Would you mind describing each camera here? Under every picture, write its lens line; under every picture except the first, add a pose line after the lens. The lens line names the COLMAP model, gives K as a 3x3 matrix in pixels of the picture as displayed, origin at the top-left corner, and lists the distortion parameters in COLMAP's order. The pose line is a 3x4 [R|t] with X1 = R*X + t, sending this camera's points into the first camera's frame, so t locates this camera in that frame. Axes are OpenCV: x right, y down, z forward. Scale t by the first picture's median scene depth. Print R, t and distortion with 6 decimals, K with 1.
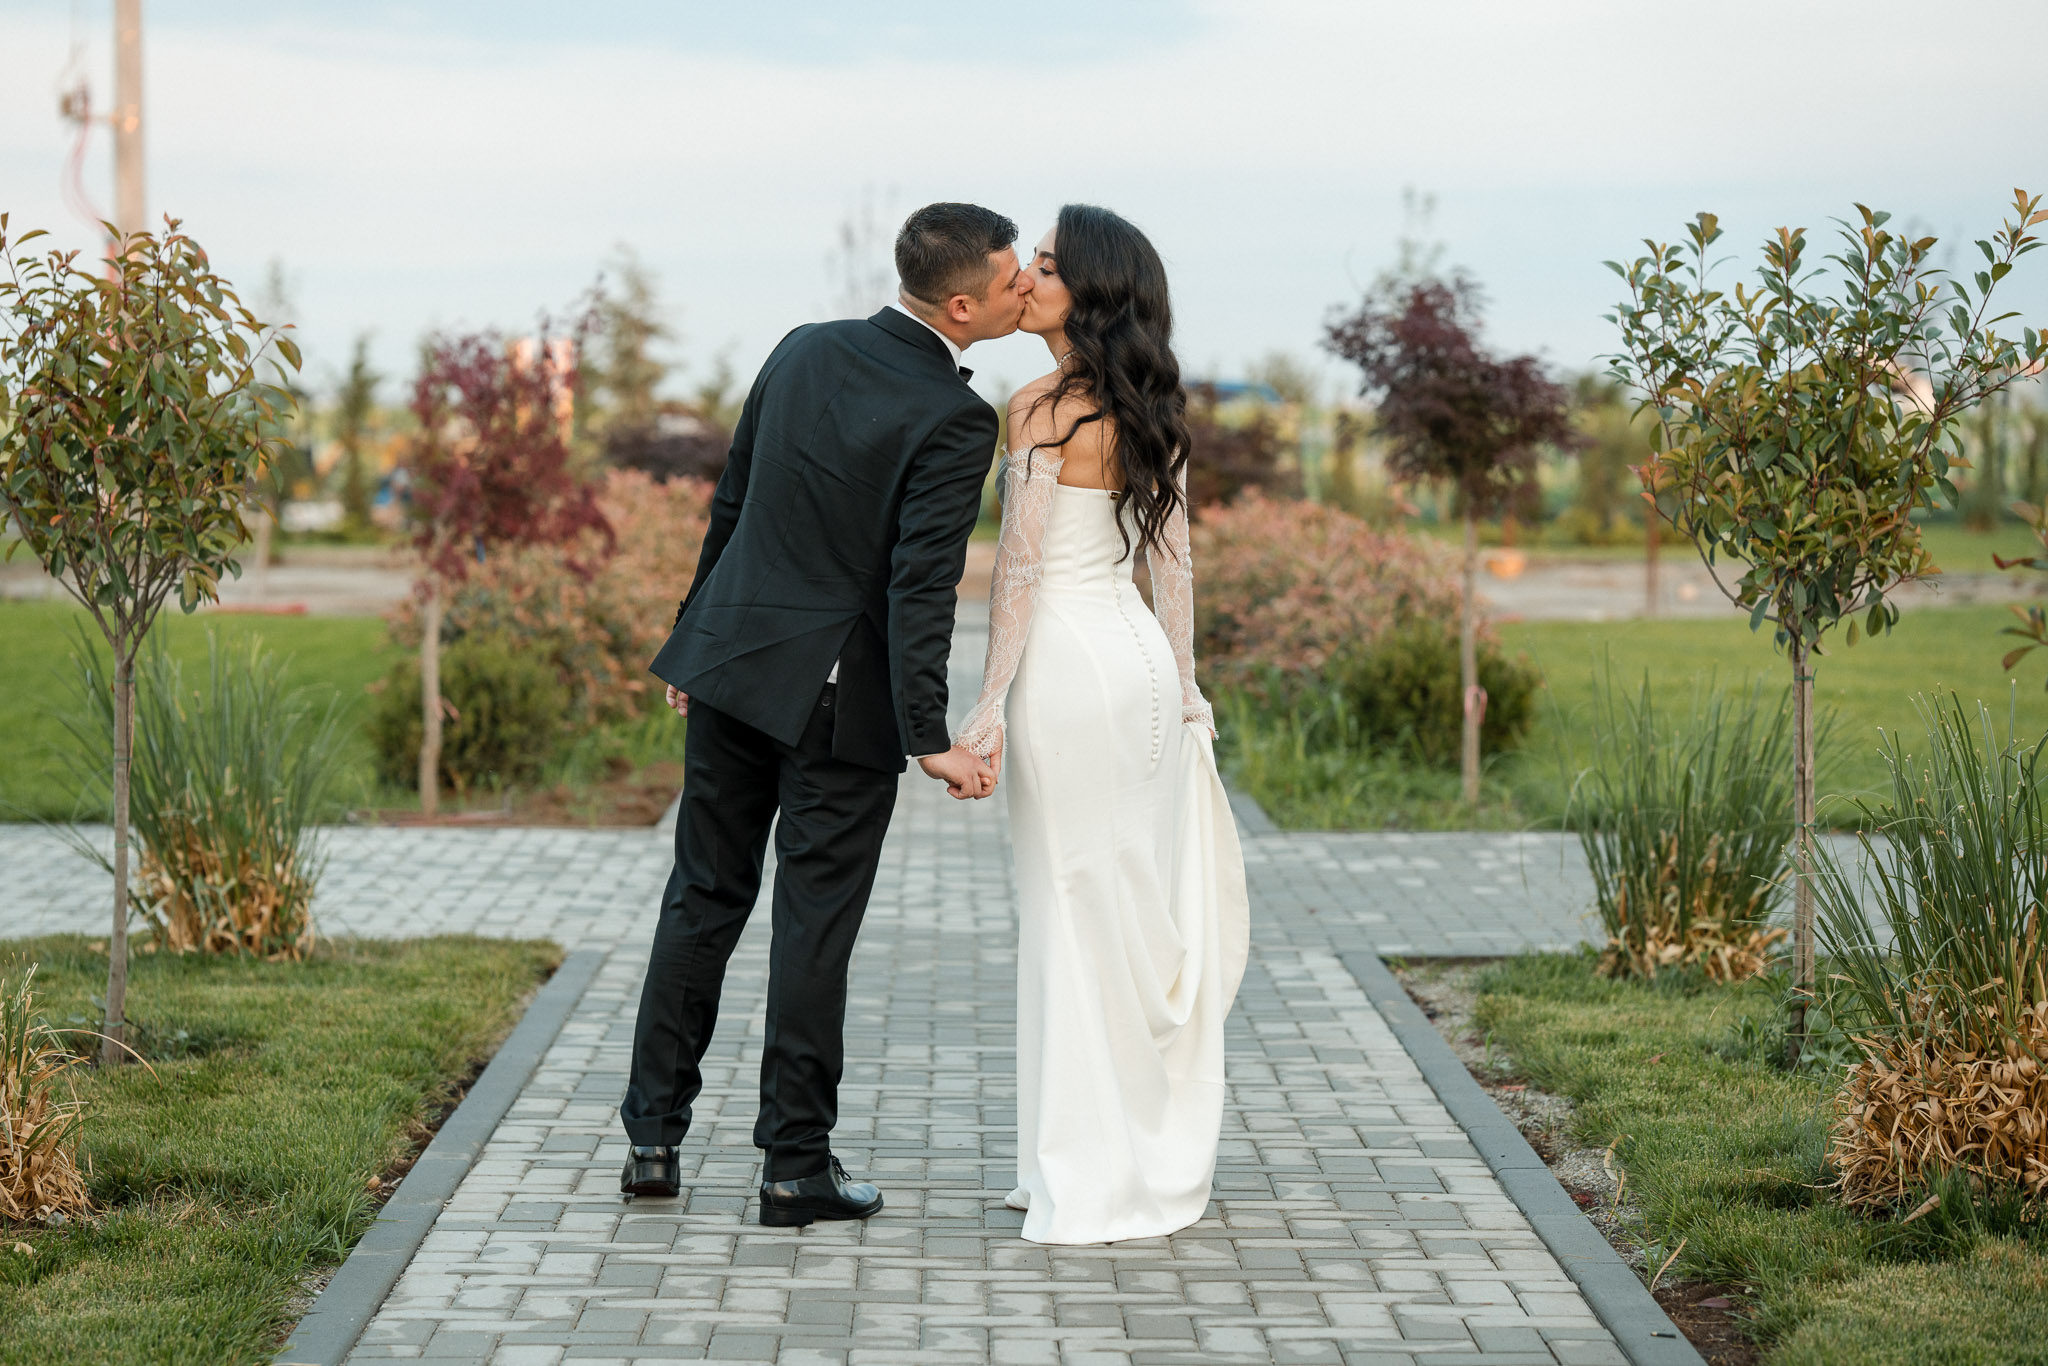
lens RADIAL K [[4816.4, 0, 1021.2], [0, 4816.4, 799.9], [0, 0, 1]] dist [-0.039485, 1.296166]
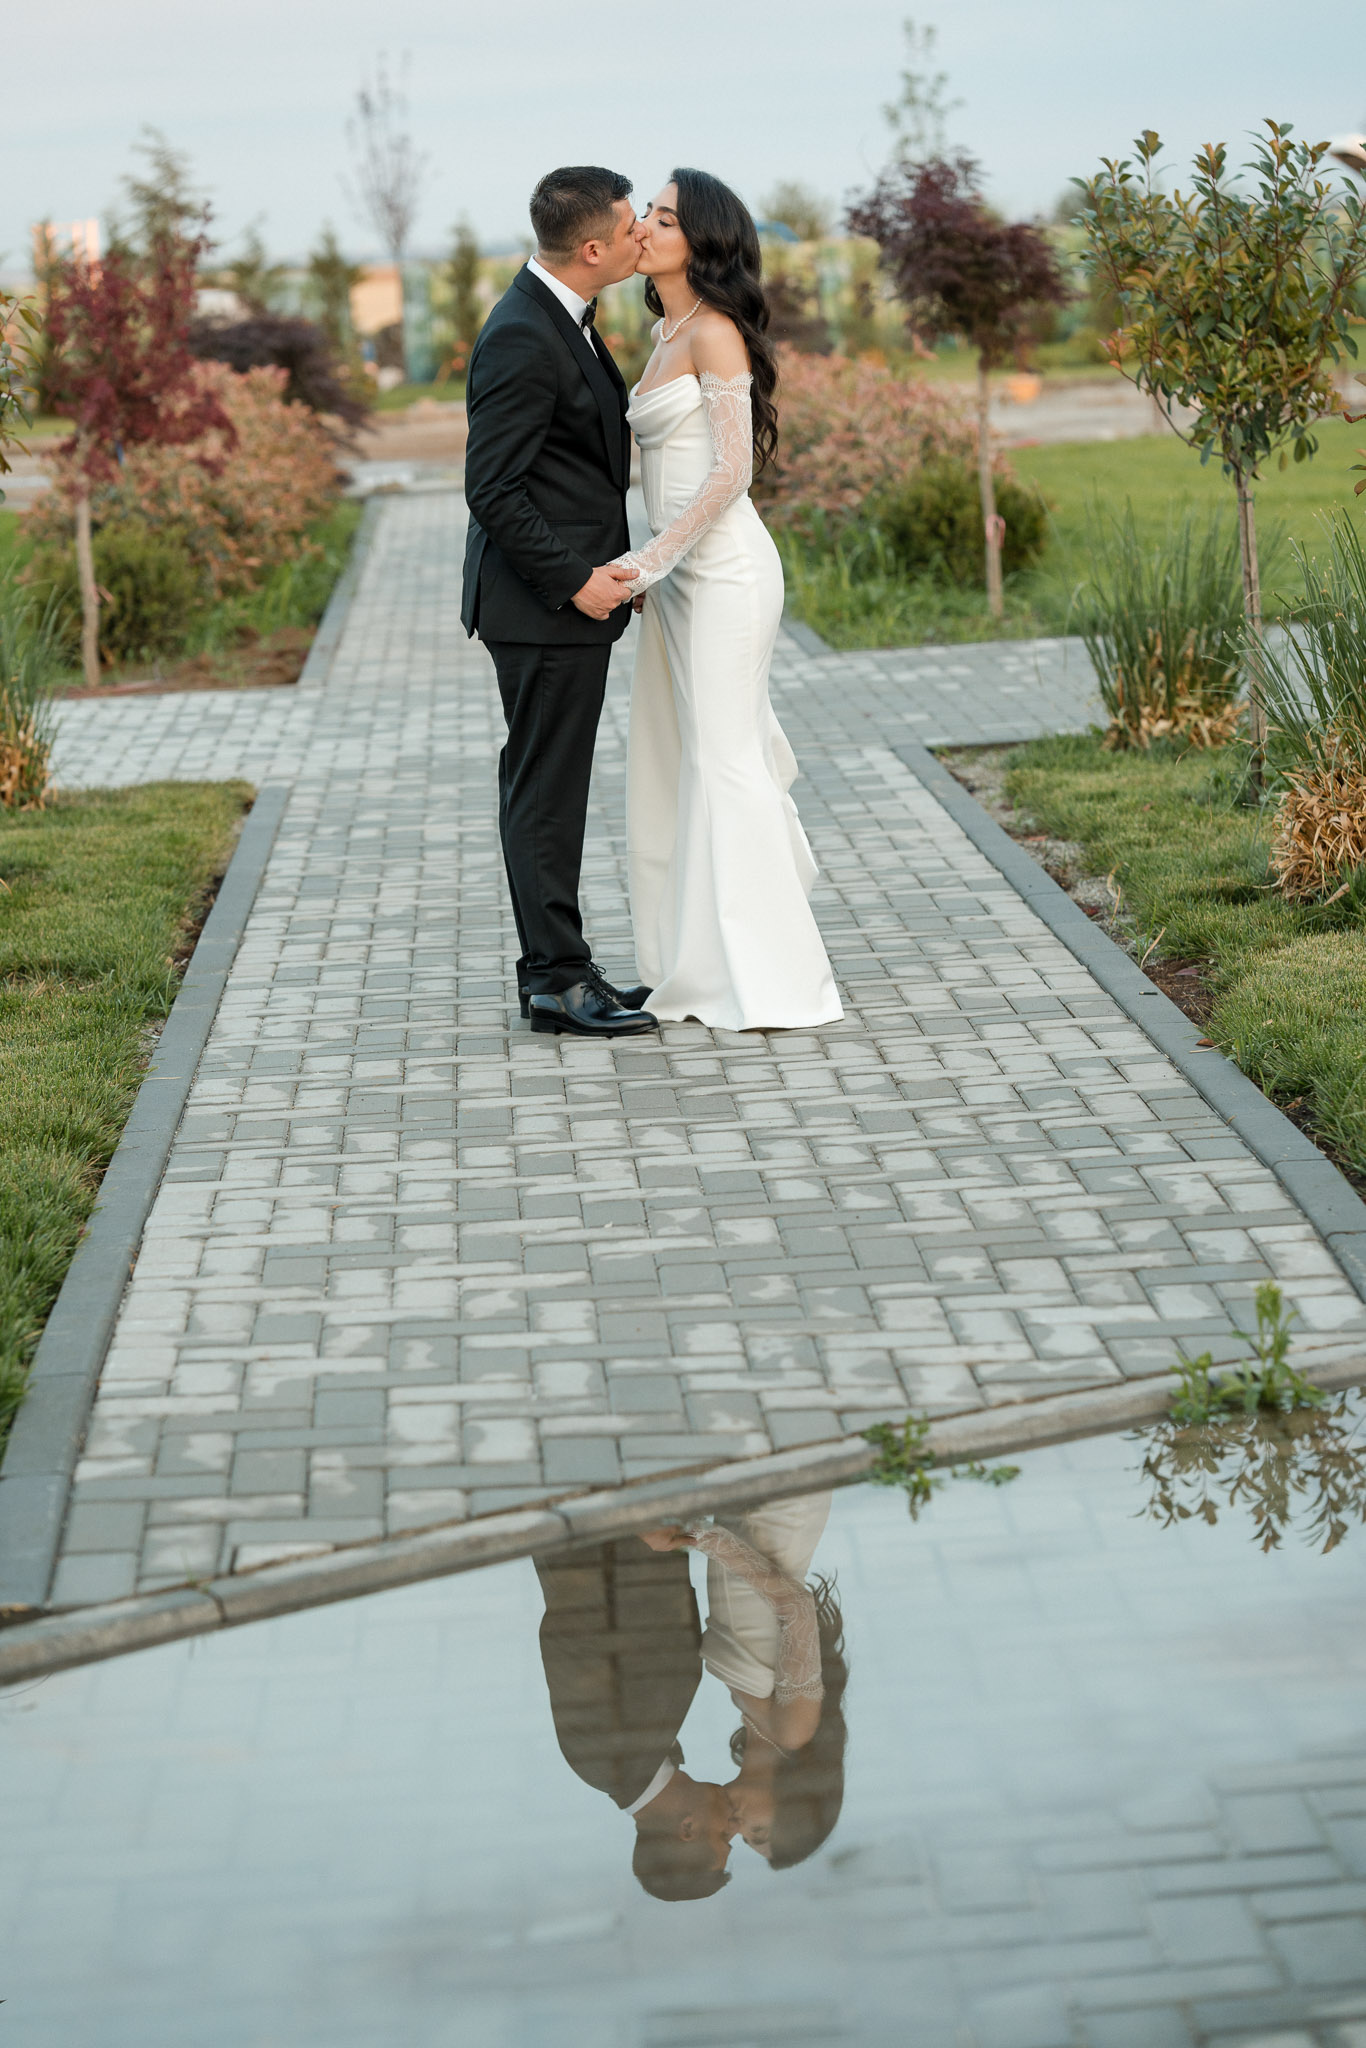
lens RADIAL K [[4816.4, 0, 683.0], [0, 4816.4, 1024.0], [0, 0, 1]] dist [-0.039485, 1.296166]
pose [[0.997479, -0.067950, 0.020447, -0.017637], [0.066113, 0.994597, 0.080039, 0.000574], [-0.025775, -0.078486, 0.996582, -0.232004]]
